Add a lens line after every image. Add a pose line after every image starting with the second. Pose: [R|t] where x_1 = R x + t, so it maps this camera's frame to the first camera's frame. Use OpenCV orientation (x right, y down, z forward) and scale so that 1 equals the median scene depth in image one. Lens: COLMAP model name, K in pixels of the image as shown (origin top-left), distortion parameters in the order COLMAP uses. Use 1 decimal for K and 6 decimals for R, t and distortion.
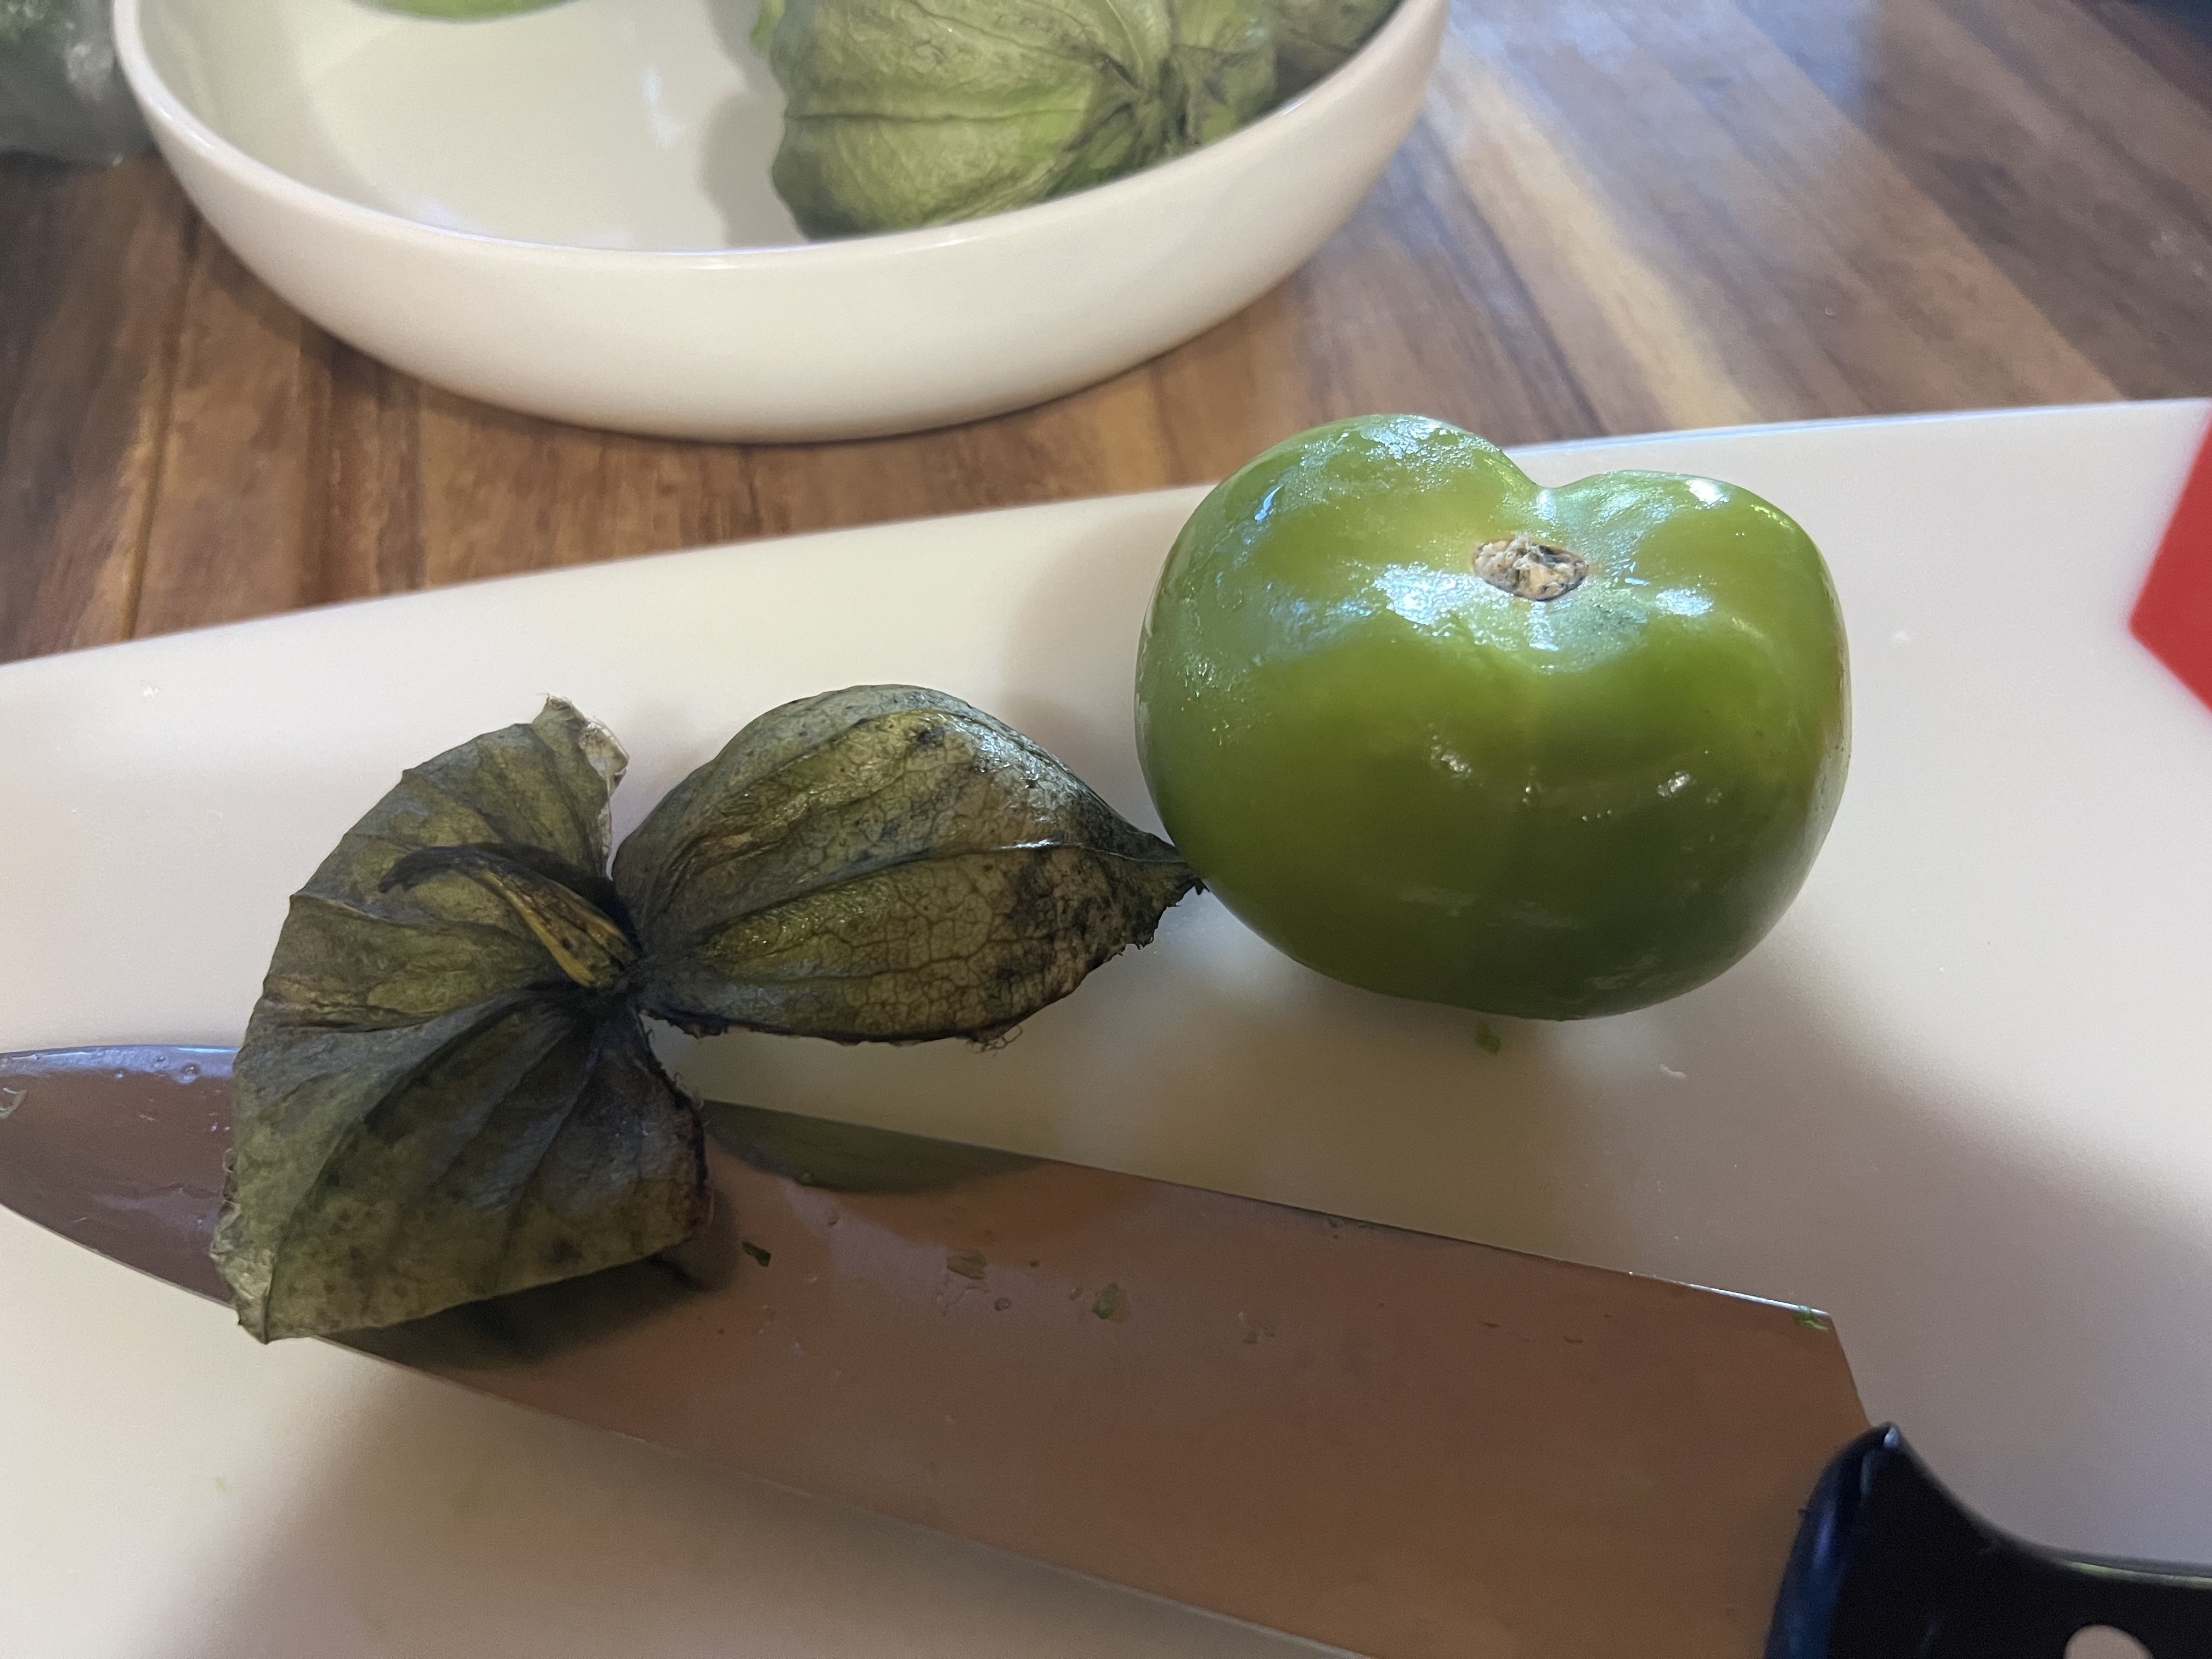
lens RADIAL K [[1897.9, 0, 1106.0], [0, 1897.9, 829.5], [0, 0, 1]] dist [-0.001378, -0.005696]
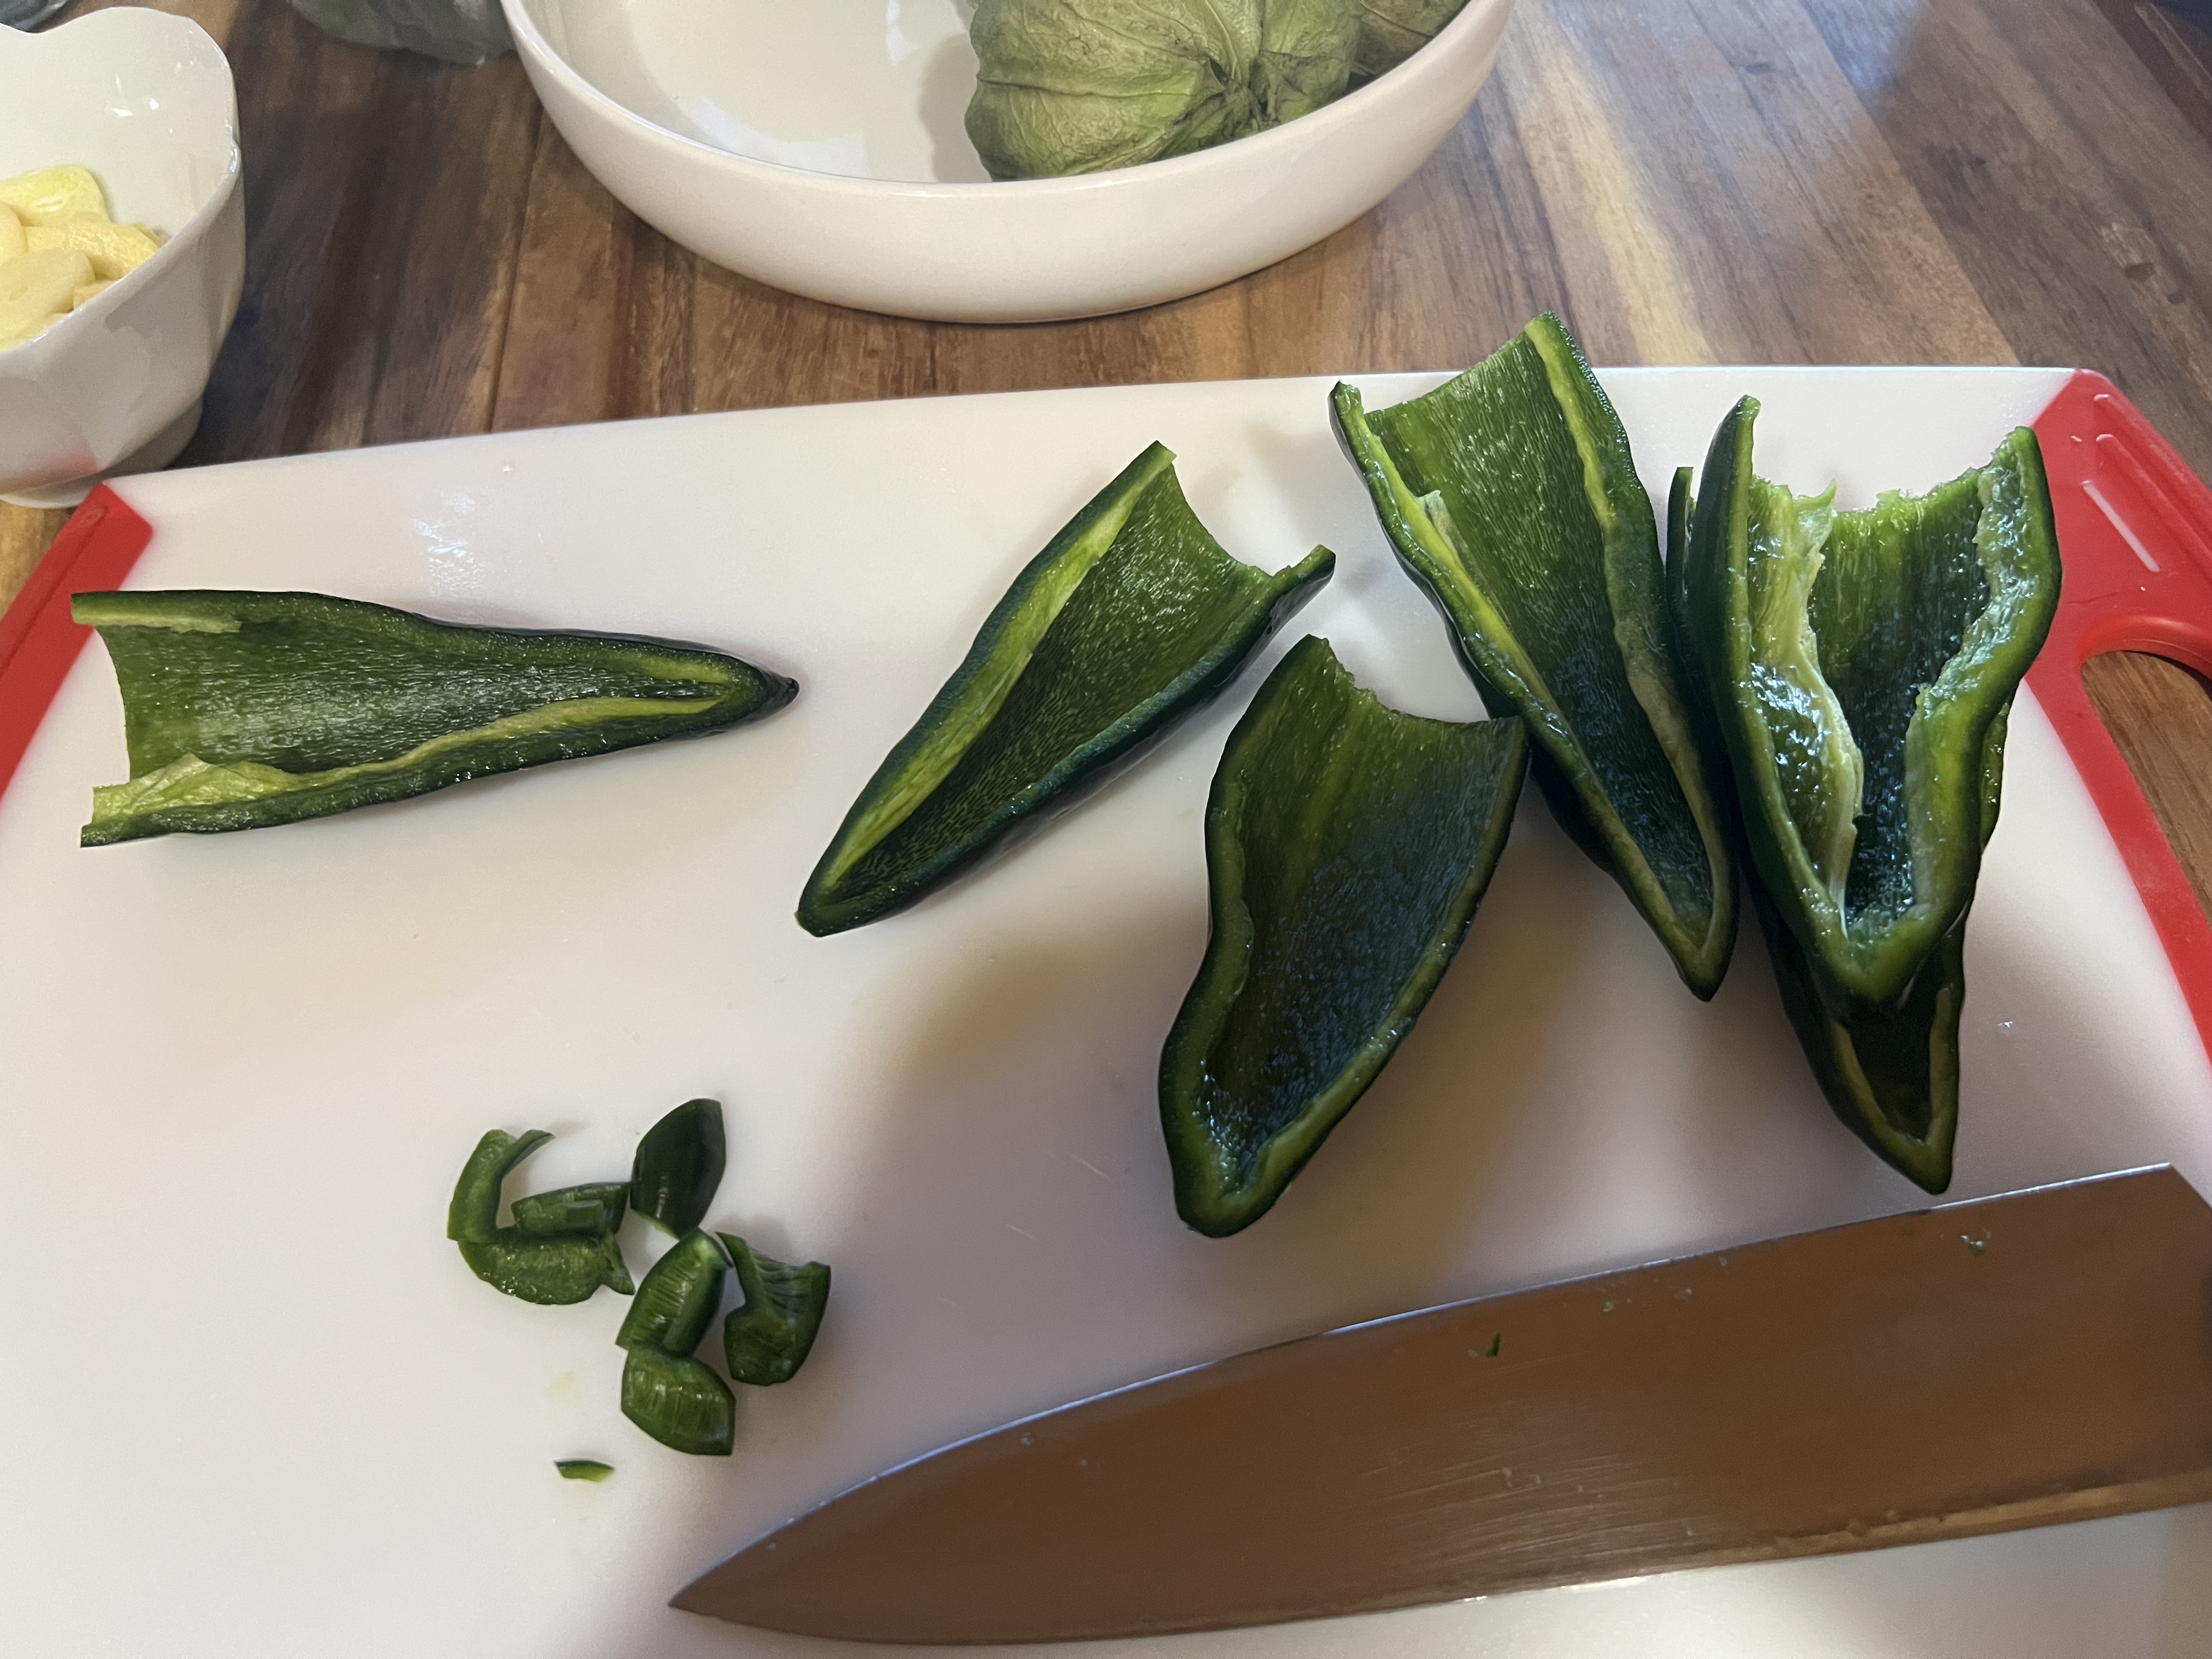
lens RADIAL K [[1693.8, 0, 1106.0], [0, 1693.8, 829.5], [0, 0, 1]] dist [0.002065, -0.001570]
pose [[0.992304, 0.096608, -0.077463, 0.061235], [-0.088993, 0.991359, 0.096373, 0.027251], [0.086104, -0.088737, 0.992327, -0.215786]]
